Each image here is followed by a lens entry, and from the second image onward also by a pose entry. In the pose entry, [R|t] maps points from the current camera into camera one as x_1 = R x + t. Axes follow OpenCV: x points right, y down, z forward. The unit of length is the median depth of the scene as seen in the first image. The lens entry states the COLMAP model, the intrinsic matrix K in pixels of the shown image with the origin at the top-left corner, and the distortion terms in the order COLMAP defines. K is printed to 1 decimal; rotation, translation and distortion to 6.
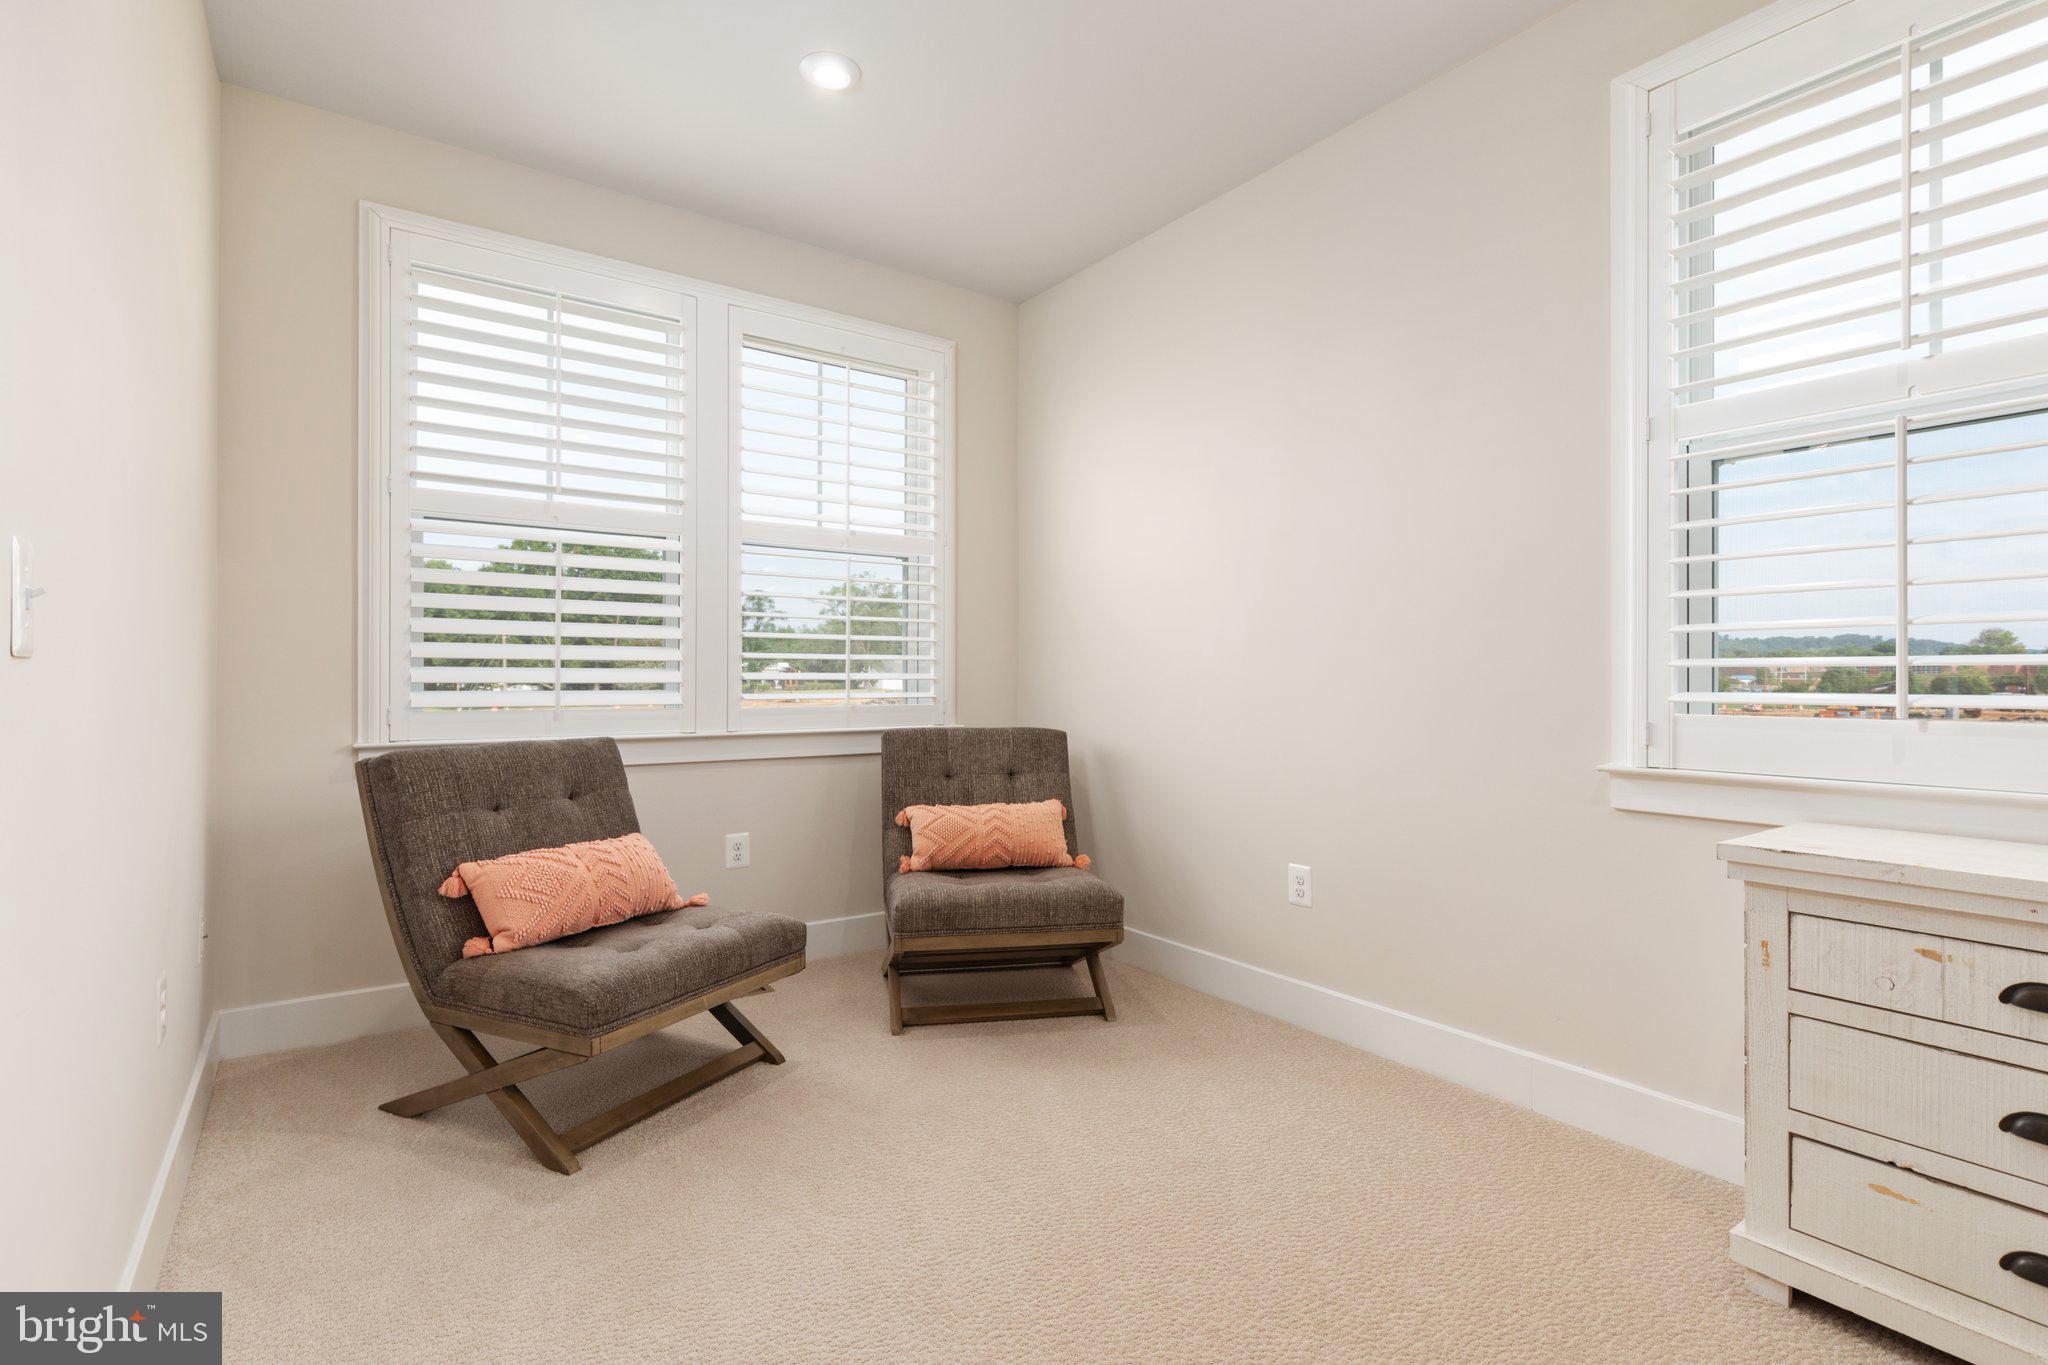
lens RADIAL K [[951.5, 0, 1027.2], [0, 951.5, 681.8], [0, 0, 1]] dist [-0.001174, -0.001613]
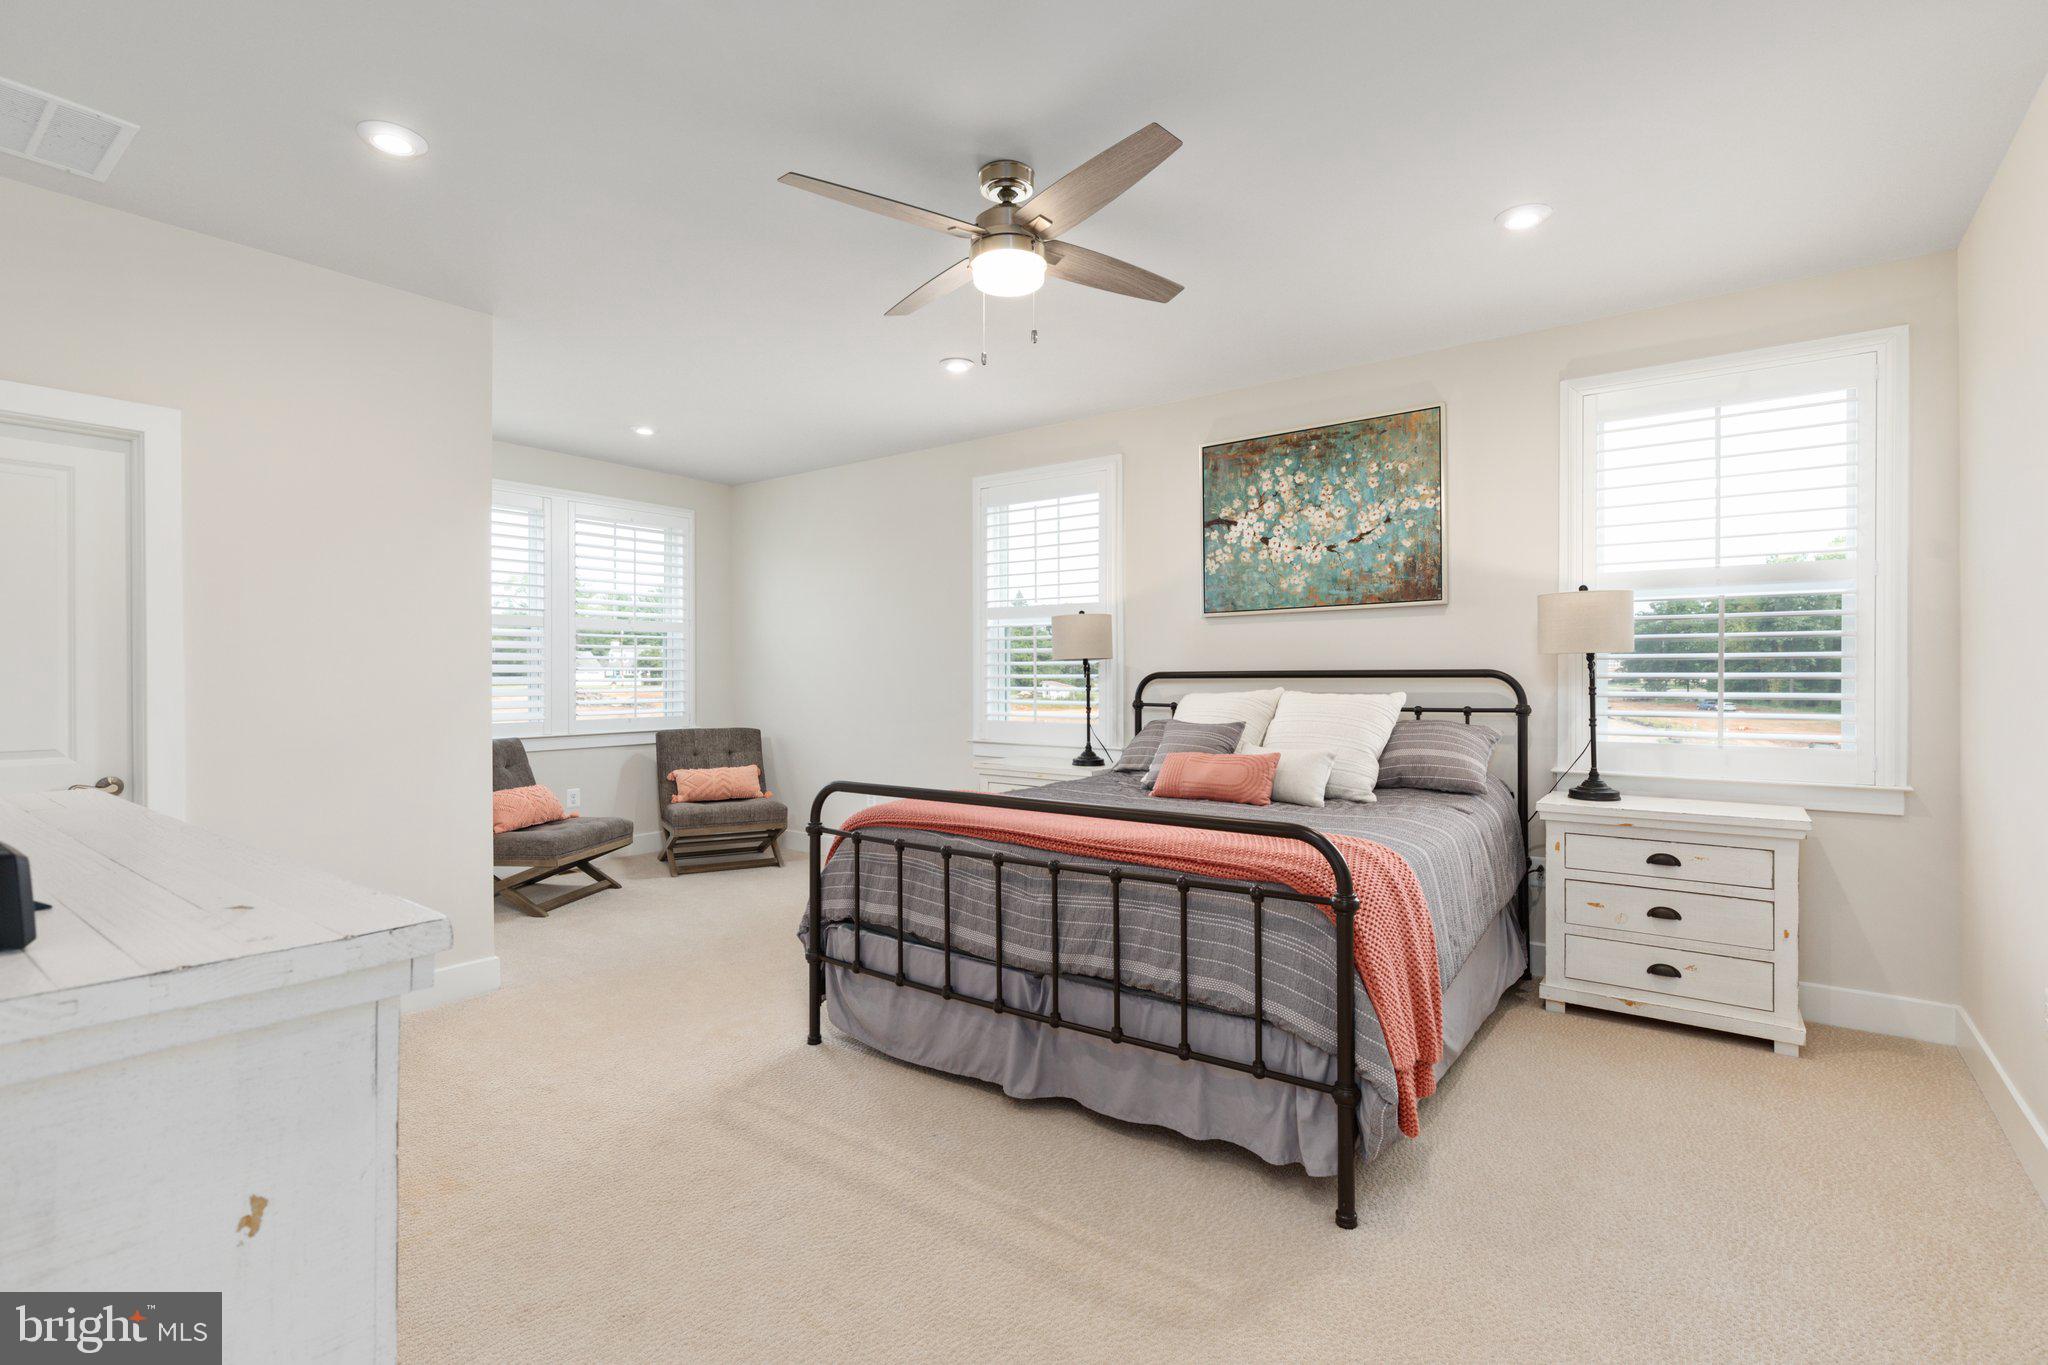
lens RADIAL K [[951.5, 0, 1043.7], [0, 951.5, 676.3], [0, 0, 1]] dist [-0.001174, -0.001613]
pose [[0.947957, -0.001958, 0.318393, -0.029110], [0.000750, 0.999992, 0.003914, -0.065399], [-0.318398, -0.003472, 0.947951, -1.054643]]
